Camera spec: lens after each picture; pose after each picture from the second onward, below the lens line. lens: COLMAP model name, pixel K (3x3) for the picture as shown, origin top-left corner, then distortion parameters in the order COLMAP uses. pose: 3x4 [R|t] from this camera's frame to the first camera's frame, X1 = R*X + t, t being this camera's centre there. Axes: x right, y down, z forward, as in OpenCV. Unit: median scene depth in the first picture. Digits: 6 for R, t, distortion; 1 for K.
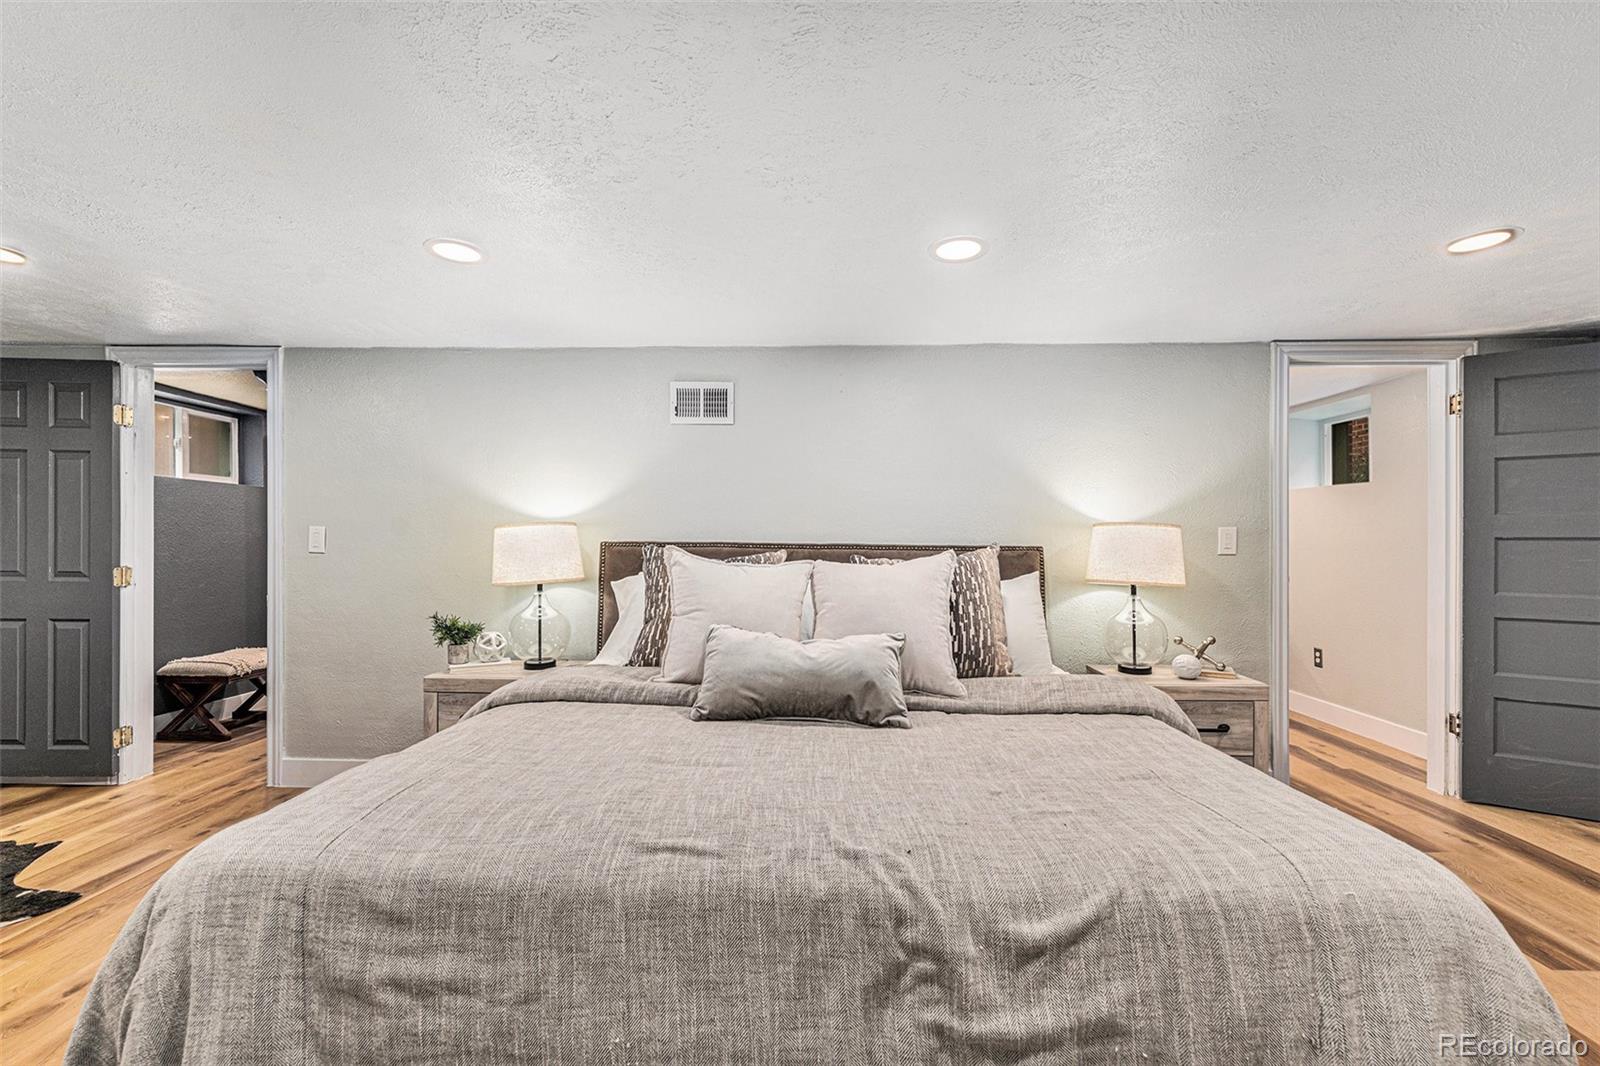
lens RADIAL K [[651.4, 0, 794.0], [0, 651.4, 531.9], [0, 0, 1]] dist [-0.015117, -0.001014]
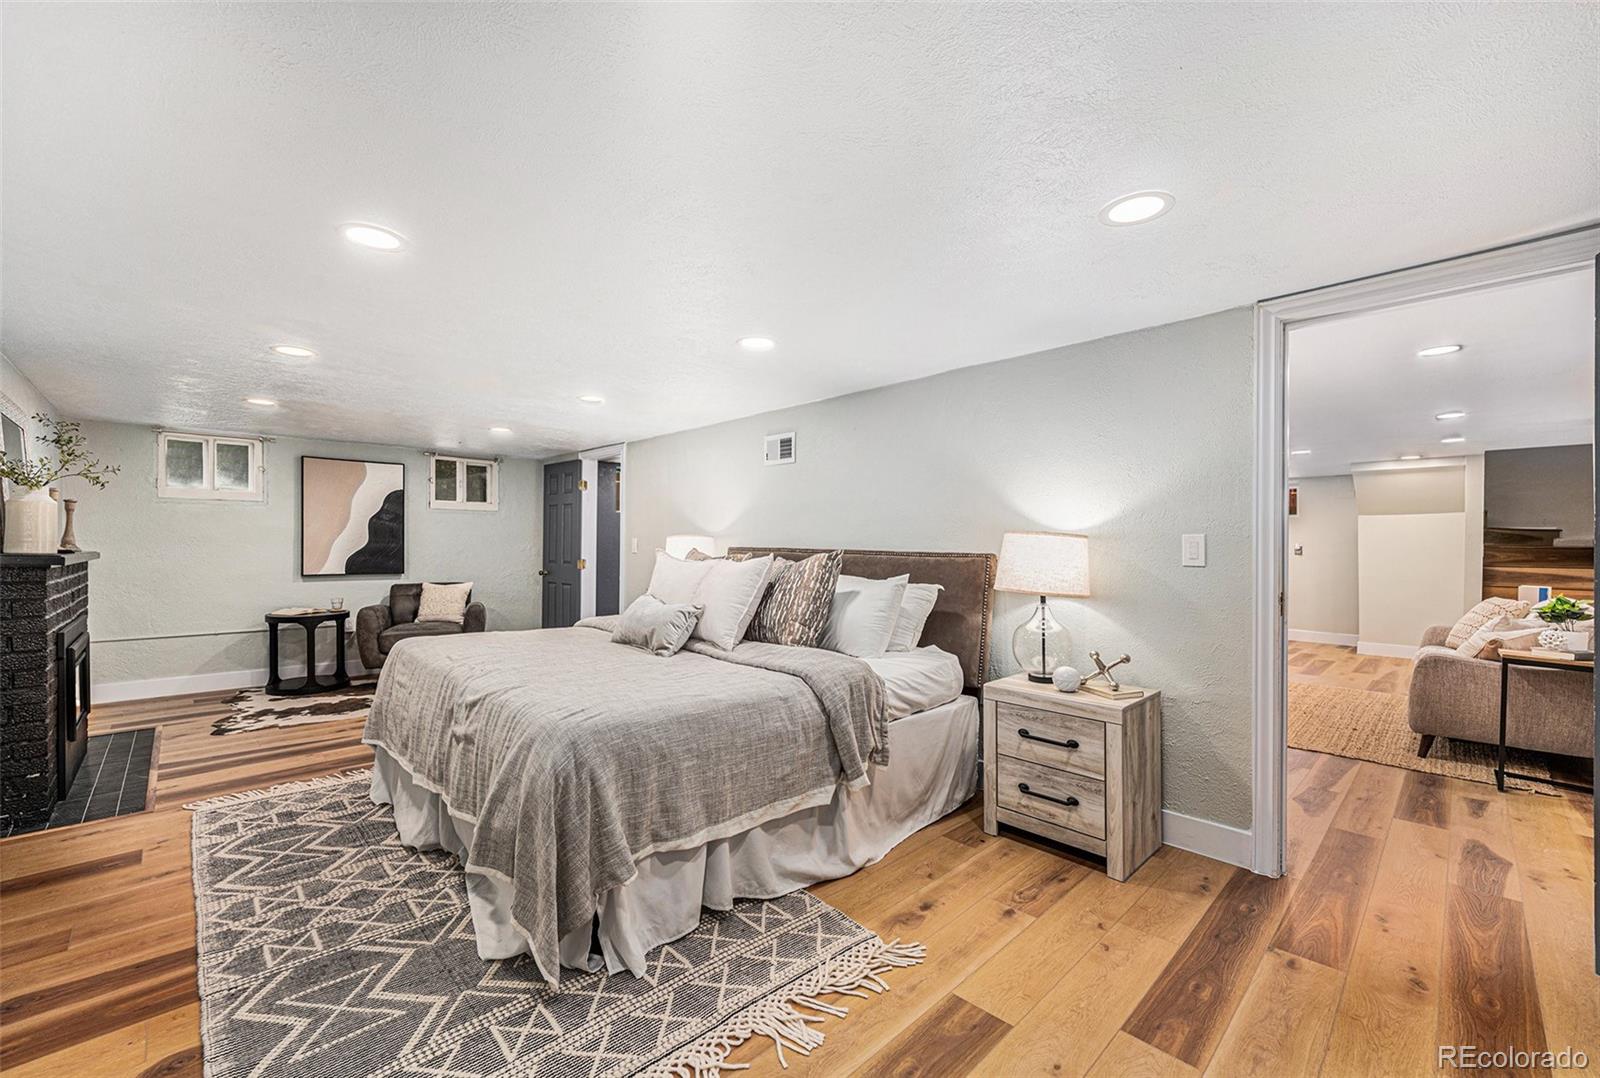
lens RADIAL K [[651.4, 0, 795.7], [0, 651.4, 541.1], [0, 0, 1]] dist [-0.015117, -0.001014]
pose [[0.715285, -0.001912, -0.698830, 0.891949], [-0.002991, 0.999979, -0.005797, 0.008483], [0.698827, 0.006237, 0.715264, 0.022376]]
